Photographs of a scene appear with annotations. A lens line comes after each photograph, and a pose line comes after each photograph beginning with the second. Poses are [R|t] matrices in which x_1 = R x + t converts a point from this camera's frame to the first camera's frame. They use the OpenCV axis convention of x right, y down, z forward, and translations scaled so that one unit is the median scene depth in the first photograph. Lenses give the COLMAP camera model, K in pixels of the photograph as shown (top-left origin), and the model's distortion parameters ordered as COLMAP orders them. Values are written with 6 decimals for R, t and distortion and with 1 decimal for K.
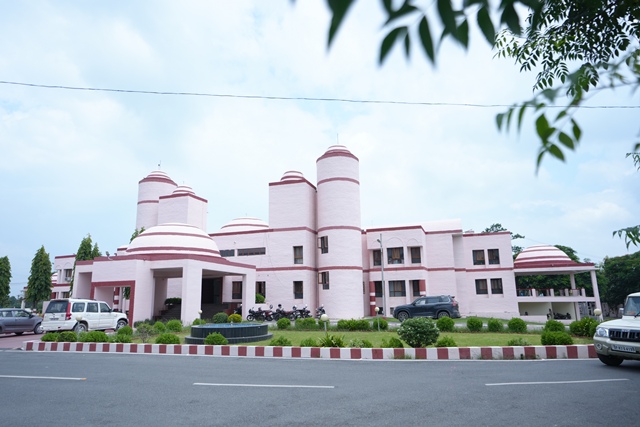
lens RADIAL K [[429.1, 0, 319.4], [0, 429.1, 214.0], [0, 0, 1]] dist [0.007748, 0.010569]
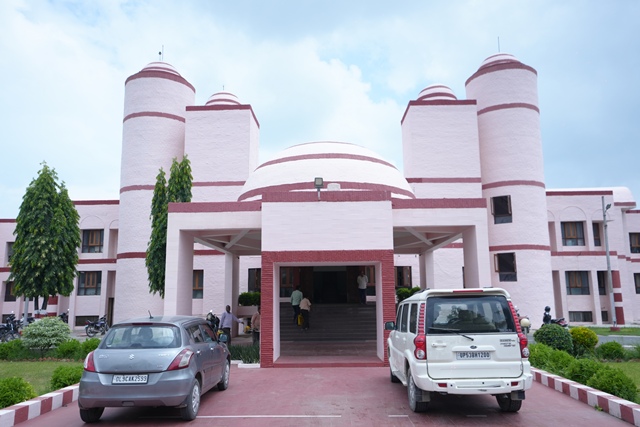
lens RADIAL K [[510.2, 0, 319.7], [0, 510.2, 213.9], [0, 0, 1]] dist [0.037347, 0.023278]
pose [[0.954423, 0.057867, 0.292795, -0.406513], [-0.067826, 0.997409, 0.023966, 0.070581], [-0.290649, -0.042733, 0.955875, 0.338670]]
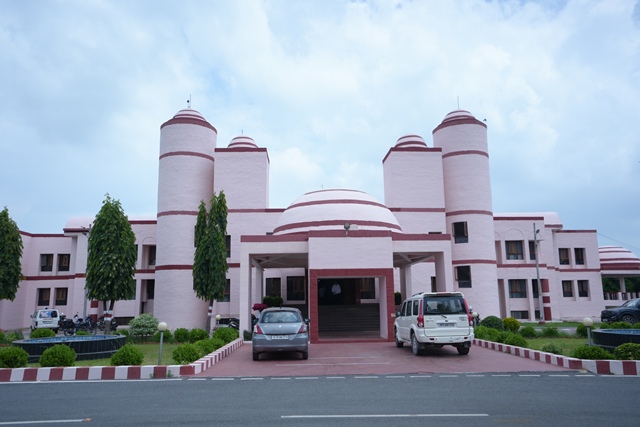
lens RADIAL K [[510.3, 0, 320.5], [0, 510.3, 212.8], [0, 0, 1]] dist [0.036521, 0.004679]
pose [[0.929636, 0.070313, 0.361708, -0.519872], [-0.077353, 0.996991, 0.004999, 0.046155], [-0.360268, -0.032627, 0.932278, 0.188560]]
